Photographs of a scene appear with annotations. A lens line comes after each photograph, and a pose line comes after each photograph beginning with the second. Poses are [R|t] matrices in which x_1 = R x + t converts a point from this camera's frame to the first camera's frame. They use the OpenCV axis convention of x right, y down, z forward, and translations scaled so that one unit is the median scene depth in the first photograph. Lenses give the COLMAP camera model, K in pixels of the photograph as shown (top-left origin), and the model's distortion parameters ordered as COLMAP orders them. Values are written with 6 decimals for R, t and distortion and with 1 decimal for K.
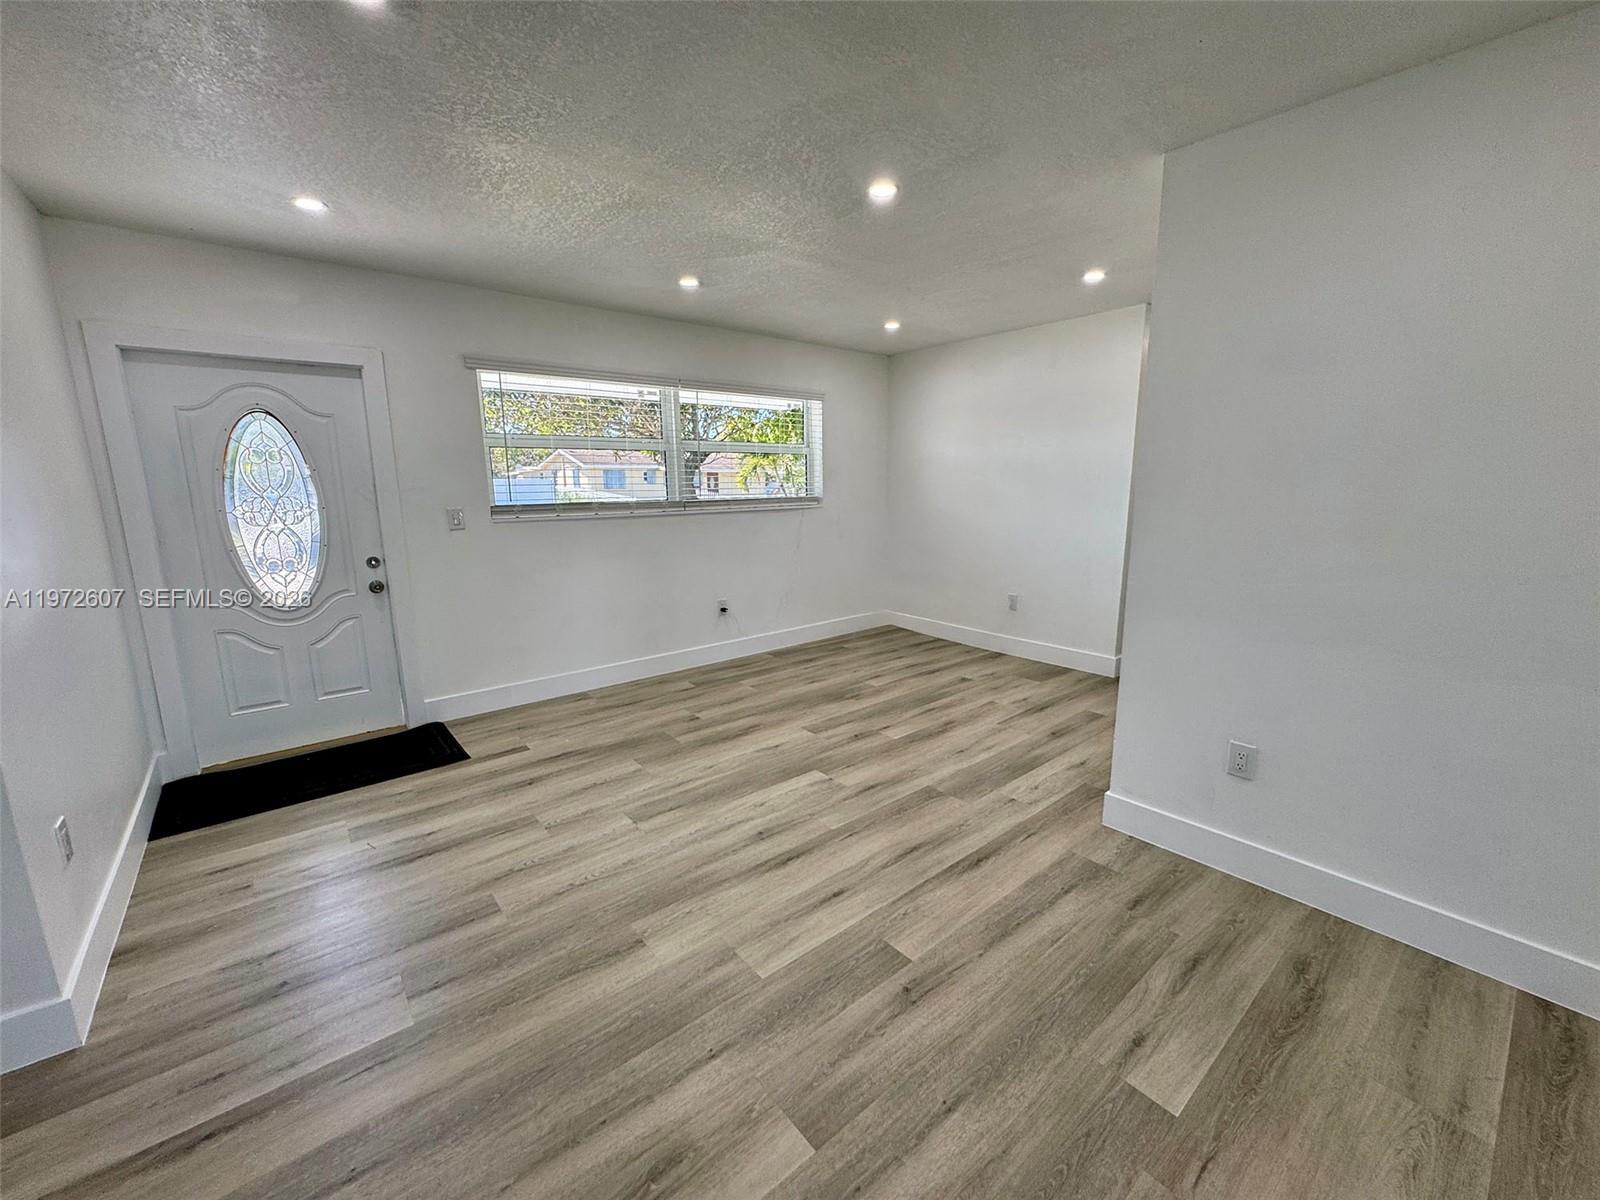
lens RADIAL K [[638.2, 0, 800.0], [0, 638.2, 600.0], [0, 0, 1]] dist [-0.001494, -0.000304]
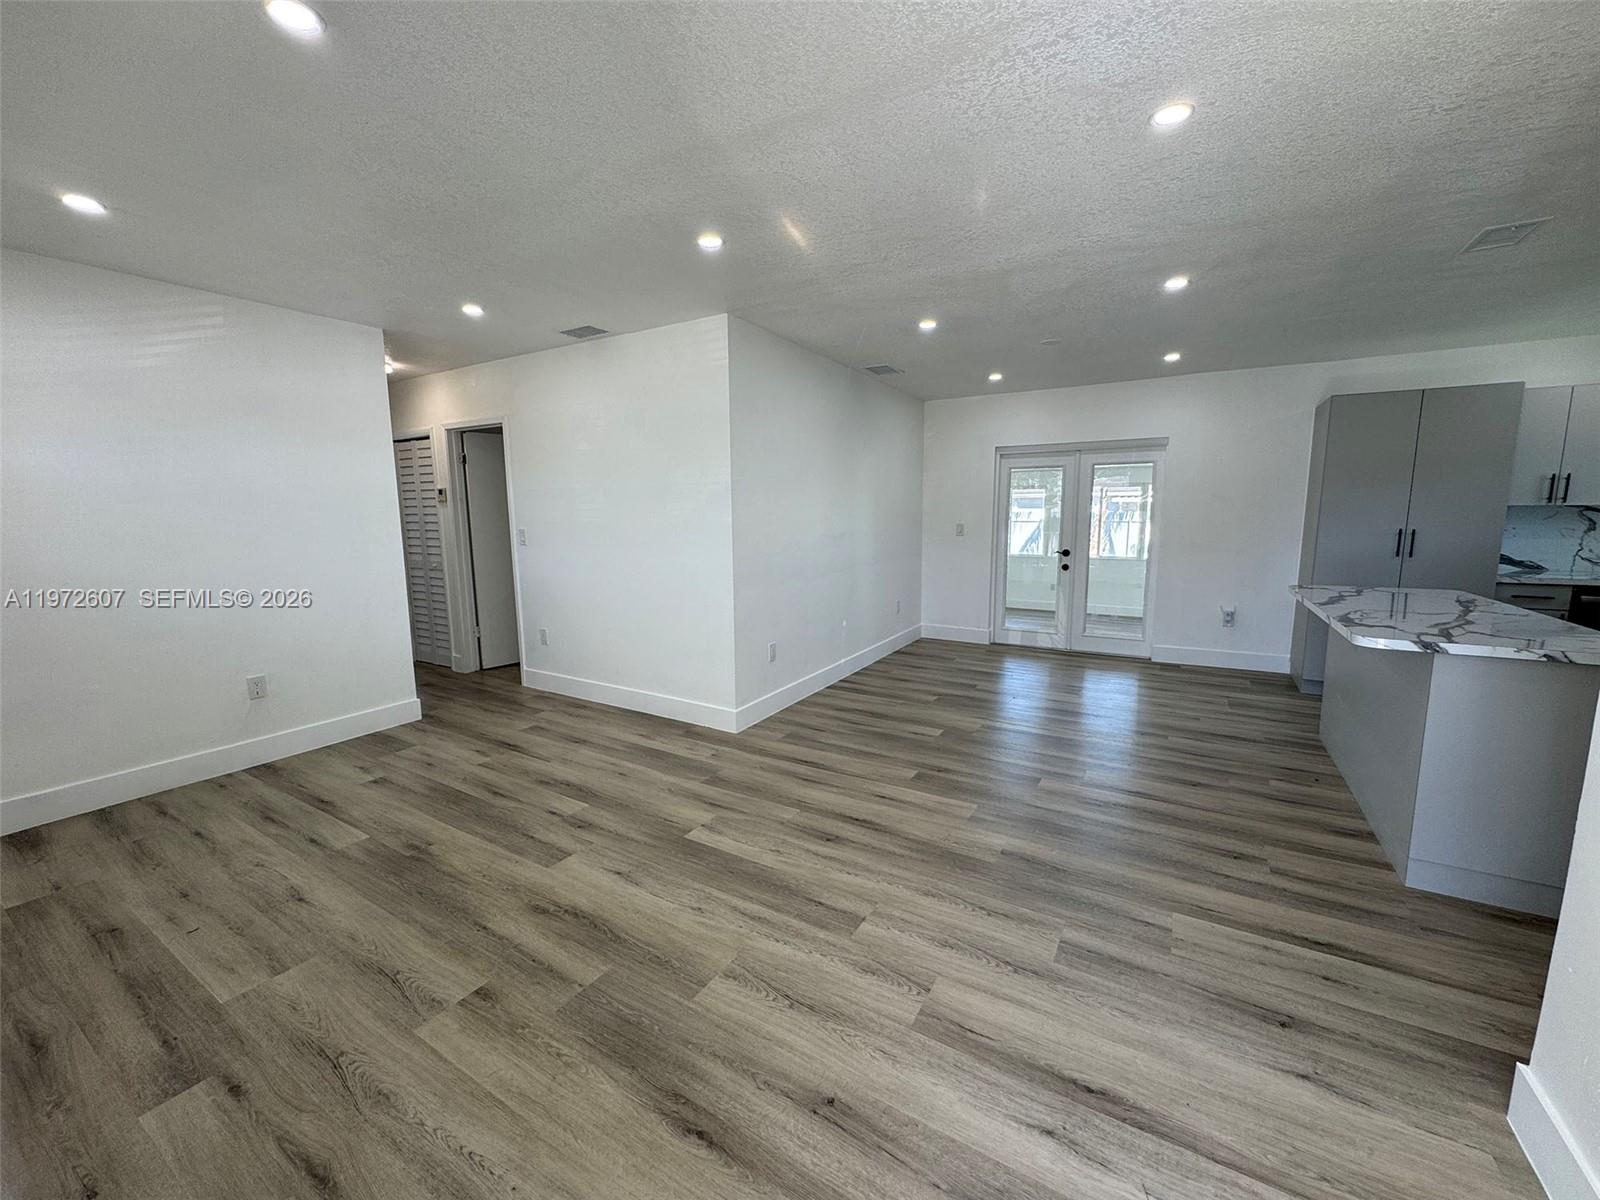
lens RADIAL K [[638.2, 0, 800.0], [0, 638.2, 600.0], [0, 0, 1]] dist [-0.001494, -0.000304]
pose [[-0.327024, -0.122512, 0.937041, -0.862676], [0.186344, 0.963733, 0.191035, -0.192480], [-0.926462, 0.237085, -0.292335, 1.116093]]
